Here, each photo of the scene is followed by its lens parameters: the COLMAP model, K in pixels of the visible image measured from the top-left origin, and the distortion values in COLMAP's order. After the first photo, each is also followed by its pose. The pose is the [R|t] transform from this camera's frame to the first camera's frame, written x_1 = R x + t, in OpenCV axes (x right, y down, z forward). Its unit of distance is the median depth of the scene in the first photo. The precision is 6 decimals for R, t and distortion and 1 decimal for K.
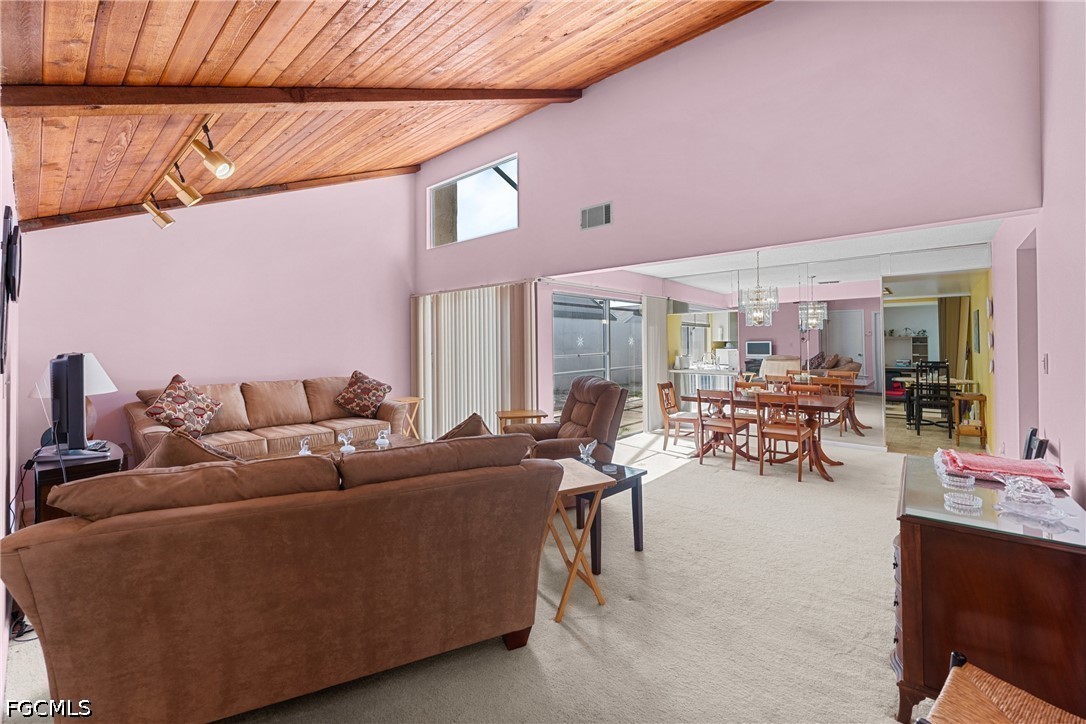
lens RADIAL K [[450.5, 0, 541.6], [0, 450.5, 338.6], [0, 0, 1]] dist [0.000426, 0.000018]
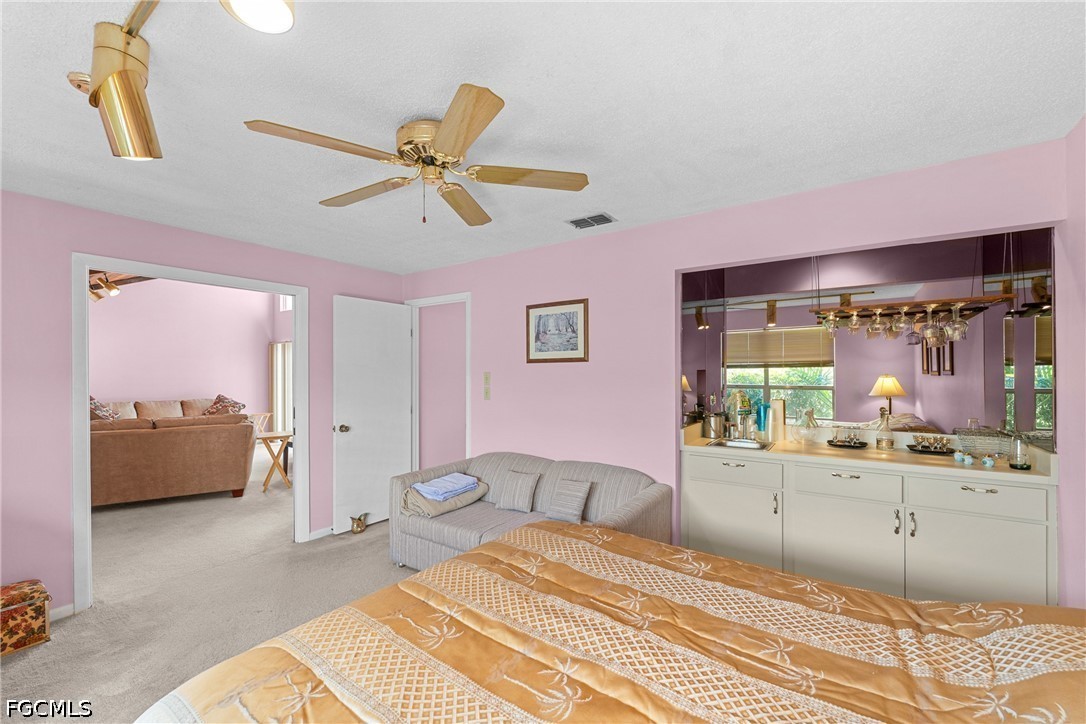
lens RADIAL K [[446.9, 0, 543.0], [0, 446.9, 362.0], [0, 0, 1]] dist [-0.000999, 0.000038]
pose [[0.993298, 0.004679, 0.115488, 0.680722], [-0.002739, 0.999853, -0.016950, -0.020678], [-0.115550, 0.016520, 0.993164, -0.855199]]
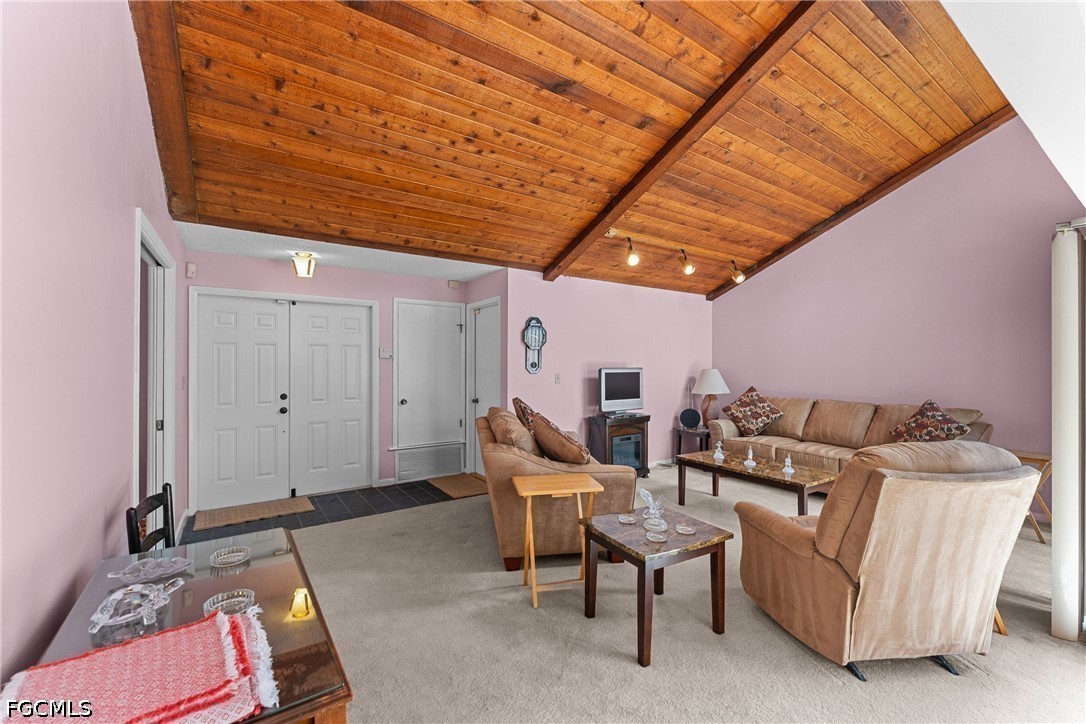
lens RADIAL K [[446.9, 0, 543.0], [0, 446.9, 362.0], [0, 0, 1]] dist [-0.000999, 0.000038]
pose [[-0.242212, 0.007207, -0.970197, 0.667538], [0.011486, 0.999924, 0.004560, -0.006170], [0.970155, -0.010039, -0.242276, 0.737492]]
